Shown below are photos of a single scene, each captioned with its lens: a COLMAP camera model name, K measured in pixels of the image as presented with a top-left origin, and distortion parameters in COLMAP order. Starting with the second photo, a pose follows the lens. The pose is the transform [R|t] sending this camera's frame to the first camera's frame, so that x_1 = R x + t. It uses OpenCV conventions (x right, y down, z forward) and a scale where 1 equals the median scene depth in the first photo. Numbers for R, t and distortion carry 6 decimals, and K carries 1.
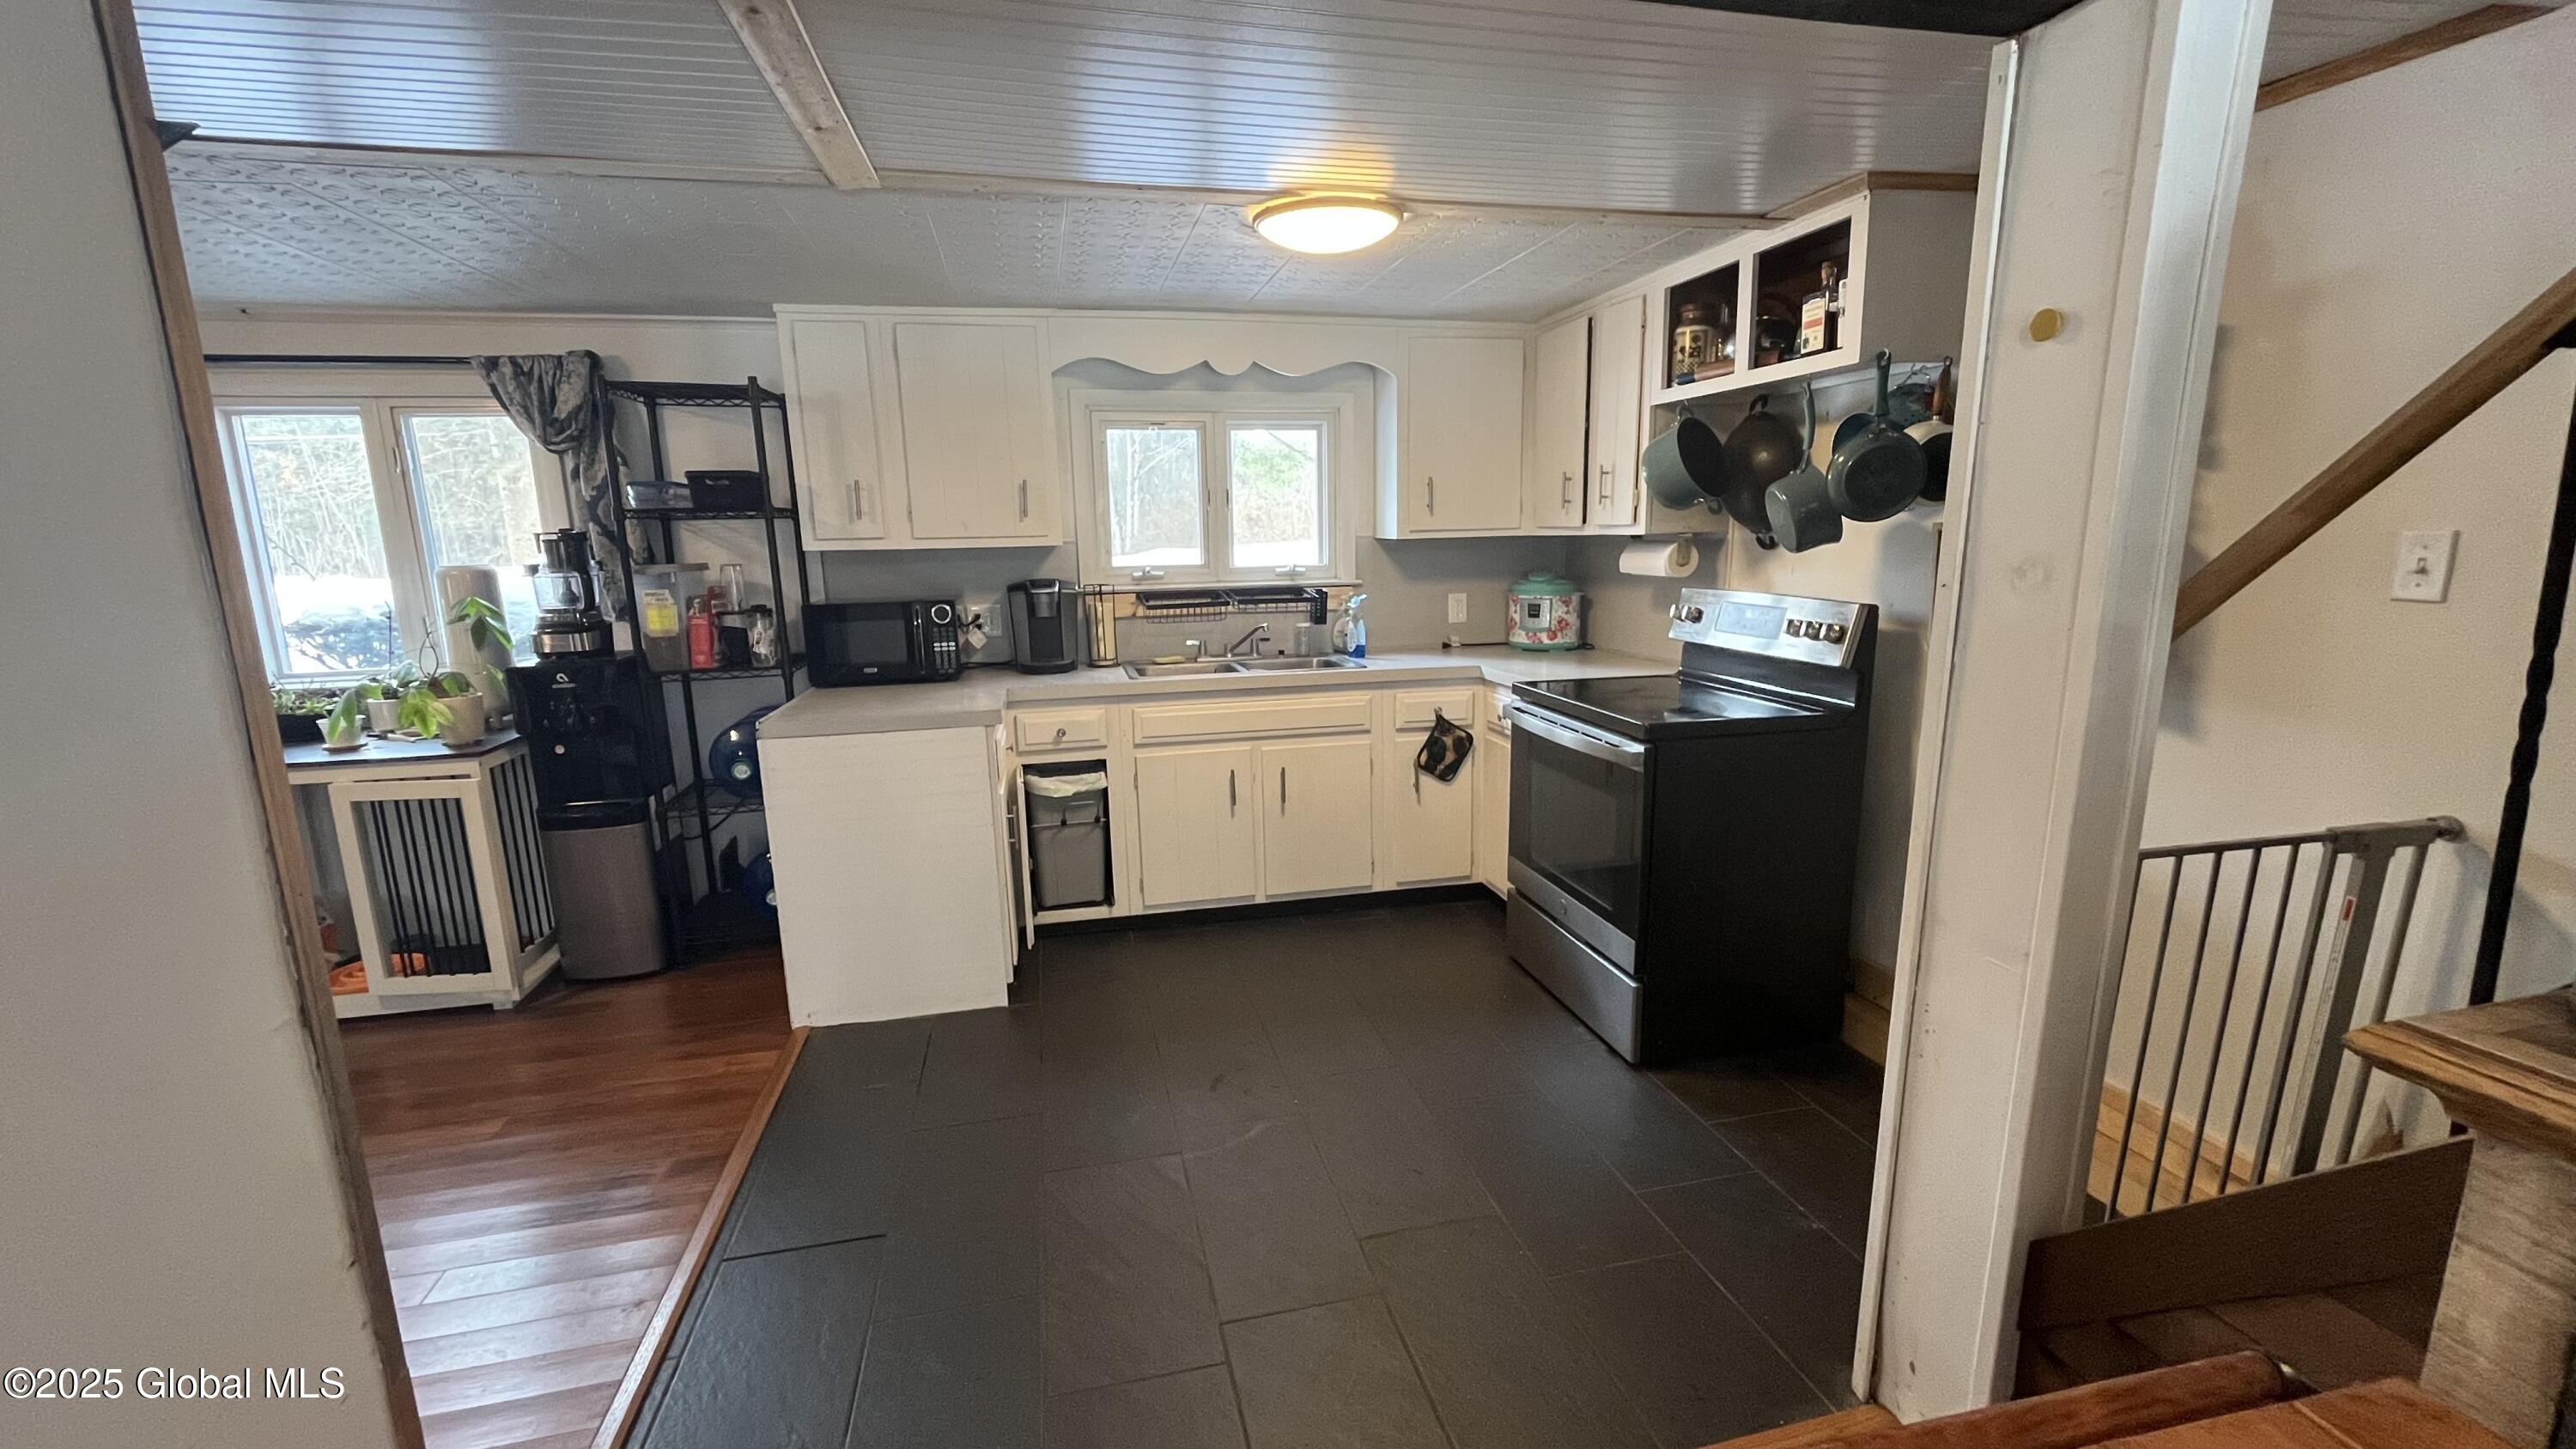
lens RADIAL K [[1039.3, 0, 1290.5], [0, 1039.3, 729.7], [0, 0, 1]] dist [-0.004220, -0.000555]
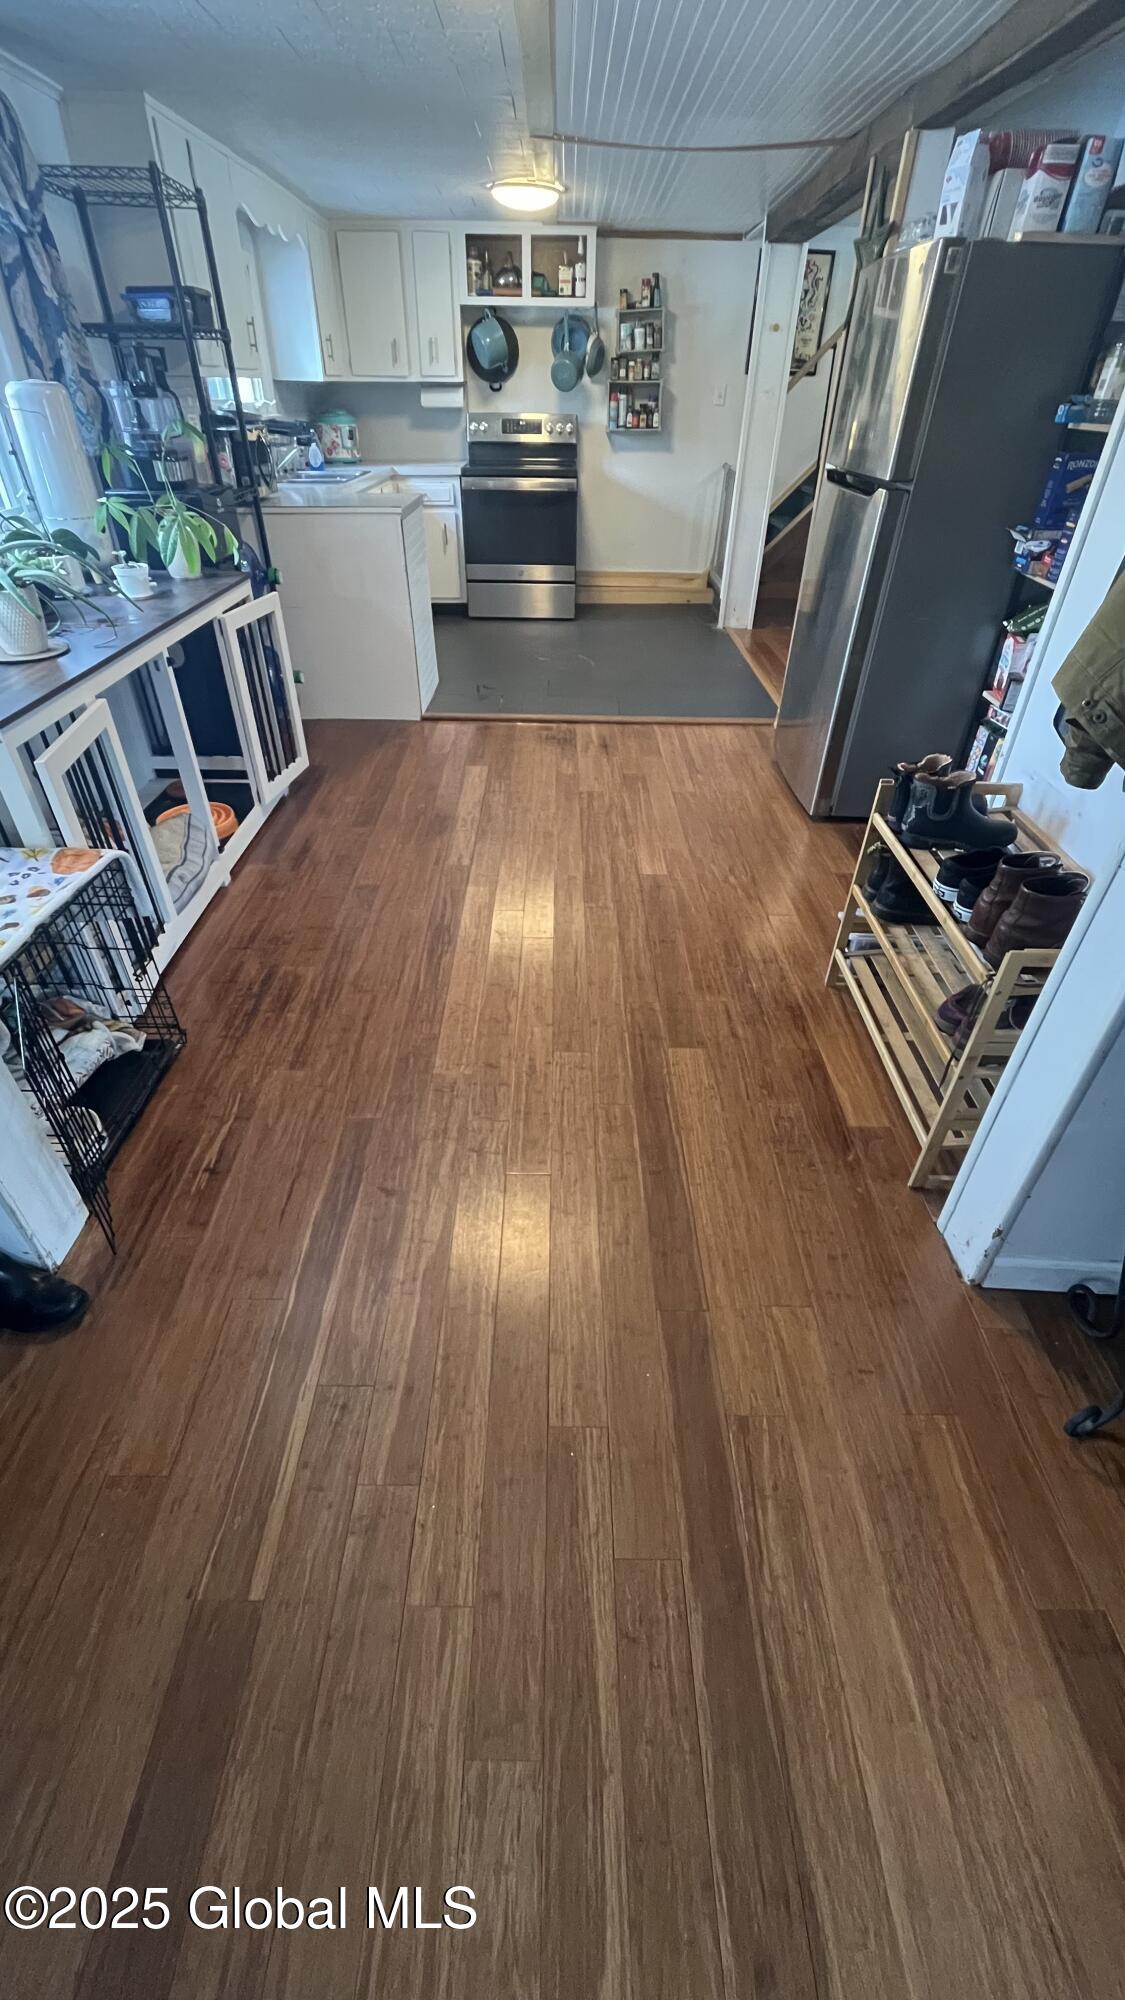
lens RADIAL K [[806.8, 0, 562.0], [0, 806.8, 1002.9], [0, 0, 1]] dist [-0.004220, -0.000555]
pose [[0.229761, -0.573489, 0.786333, -1.697254], [0.169887, 0.819177, 0.547803, -0.017796], [-0.958305, 0.007724, 0.285643, 0.374494]]
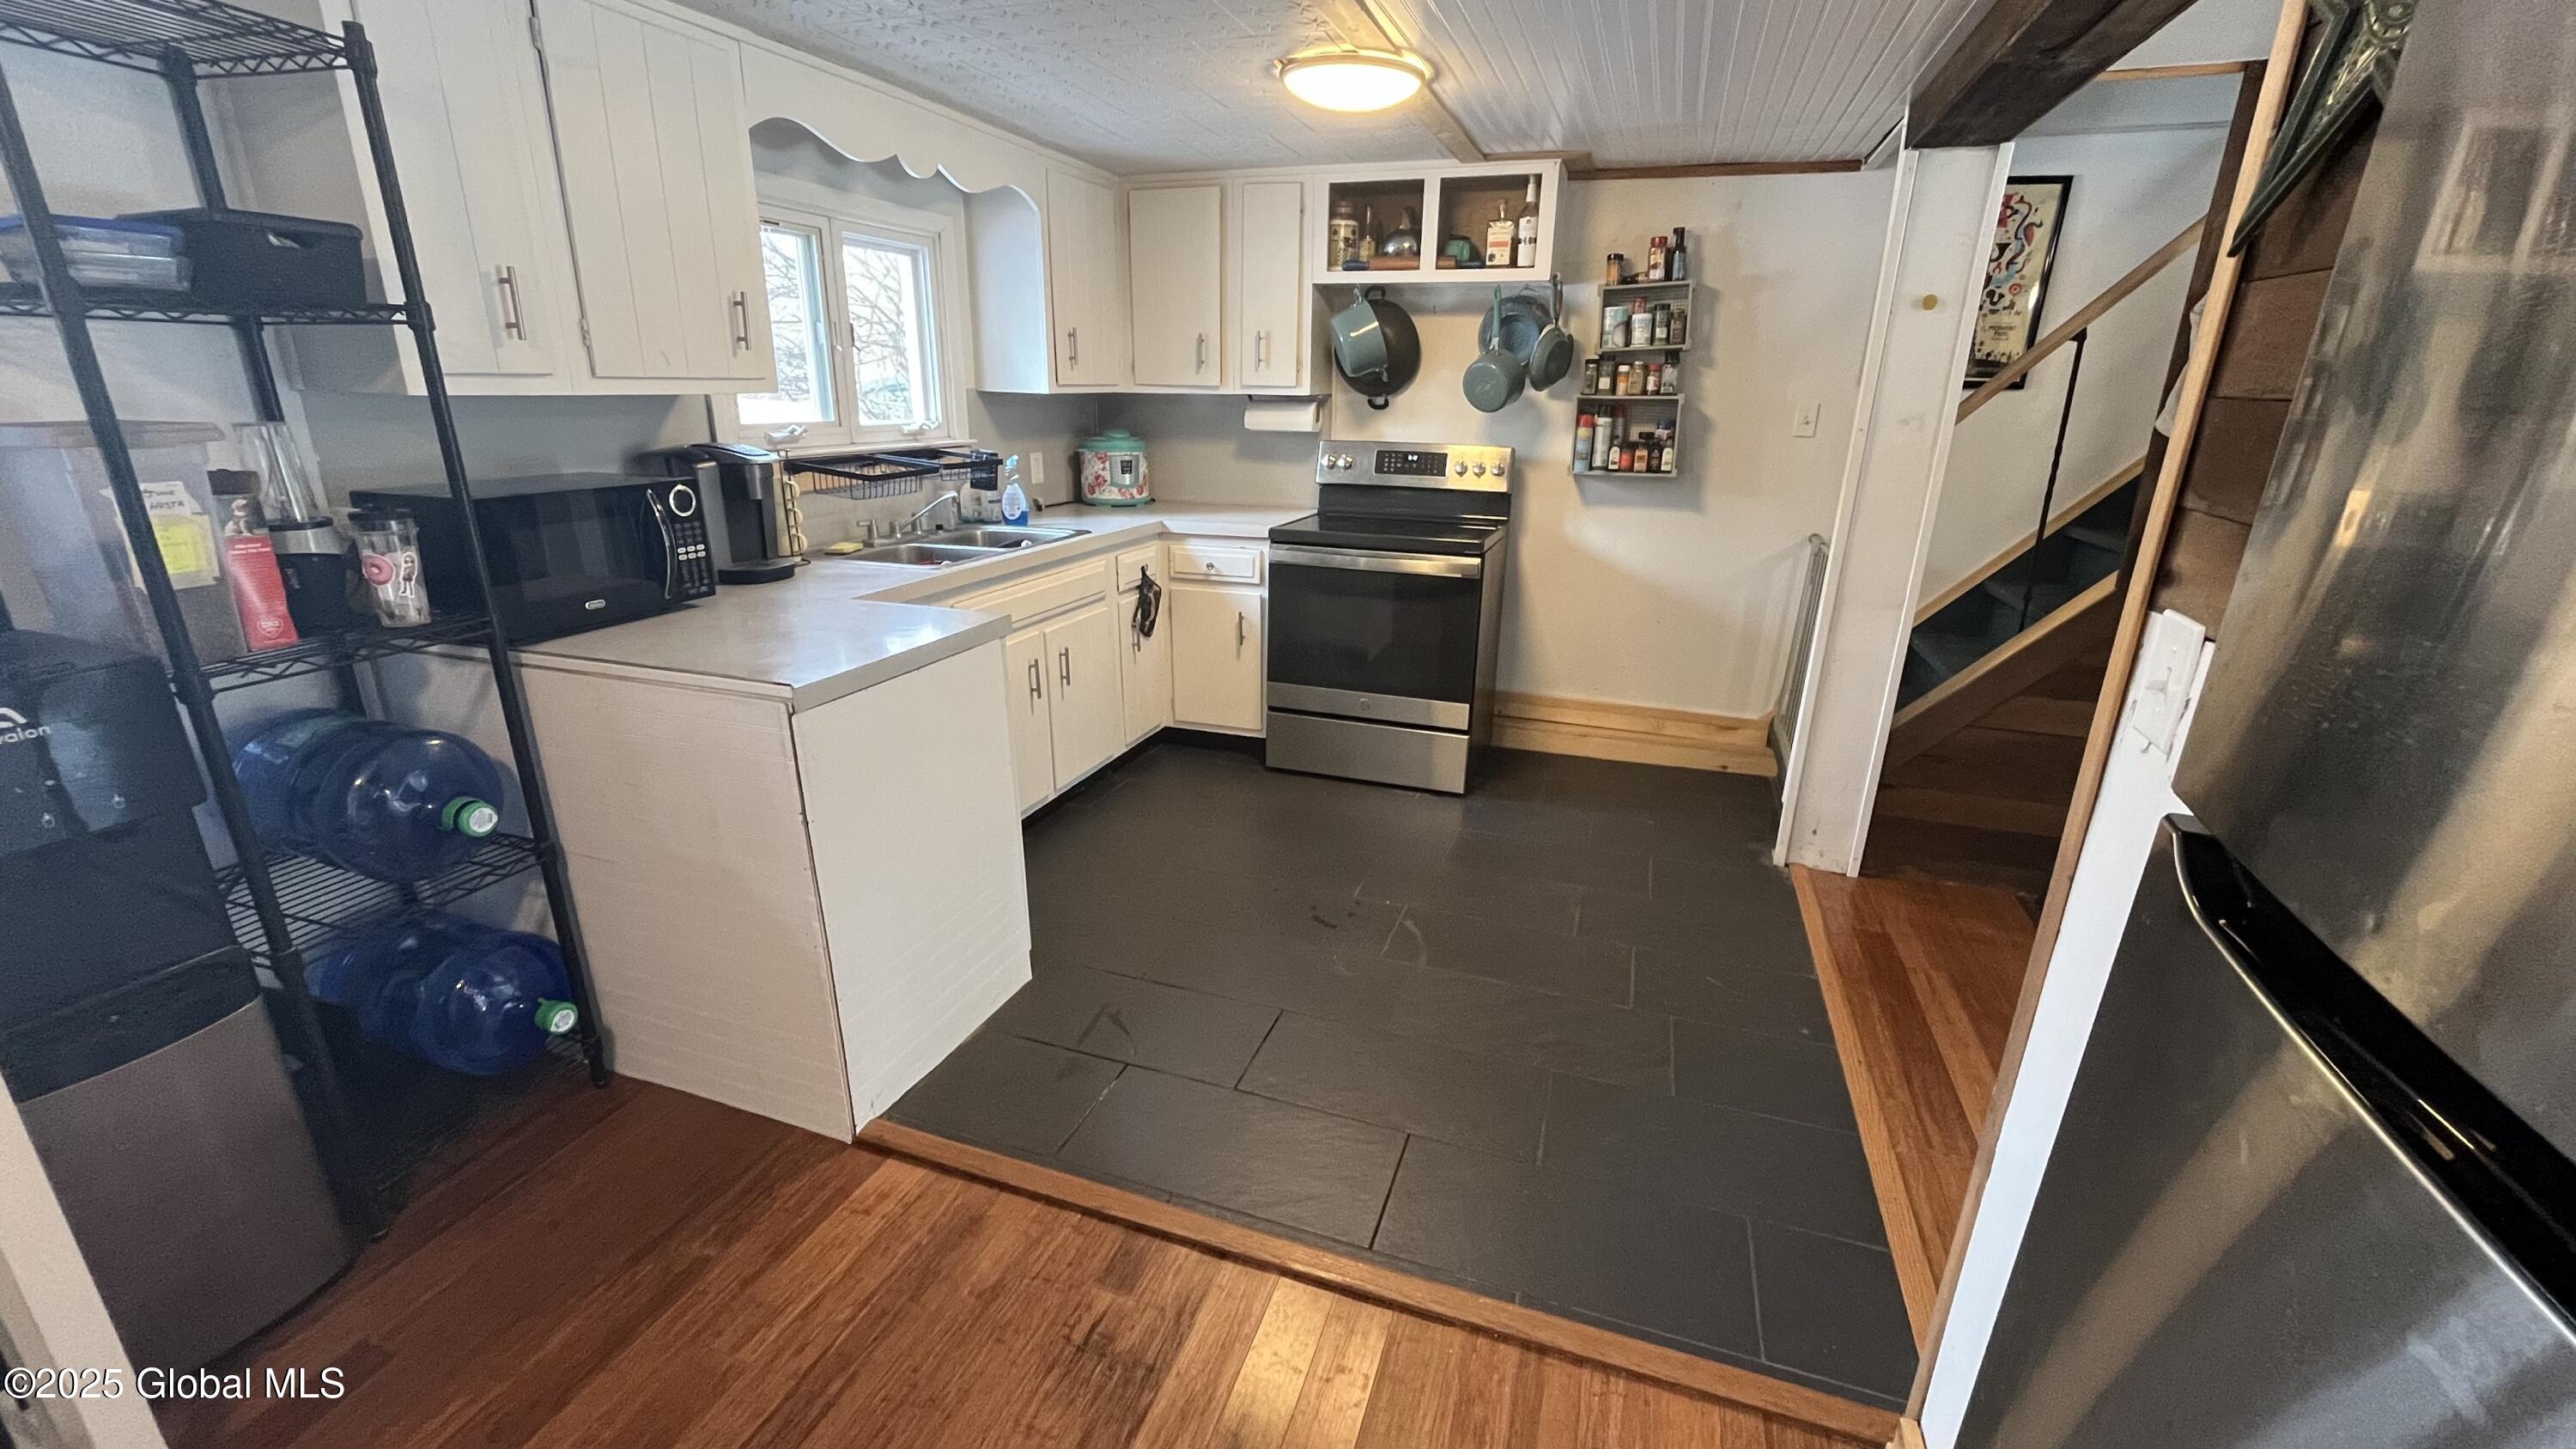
lens RADIAL K [[1039.3, 0, 1288.0], [0, 1039.3, 726.7], [0, 0, 1]] dist [-0.004220, -0.000555]
pose [[0.534506, -0.238679, 0.810763, -0.775710], [0.134671, 0.971091, 0.197094, -0.059084], [-0.834366, 0.003838, 0.551197, 0.381894]]
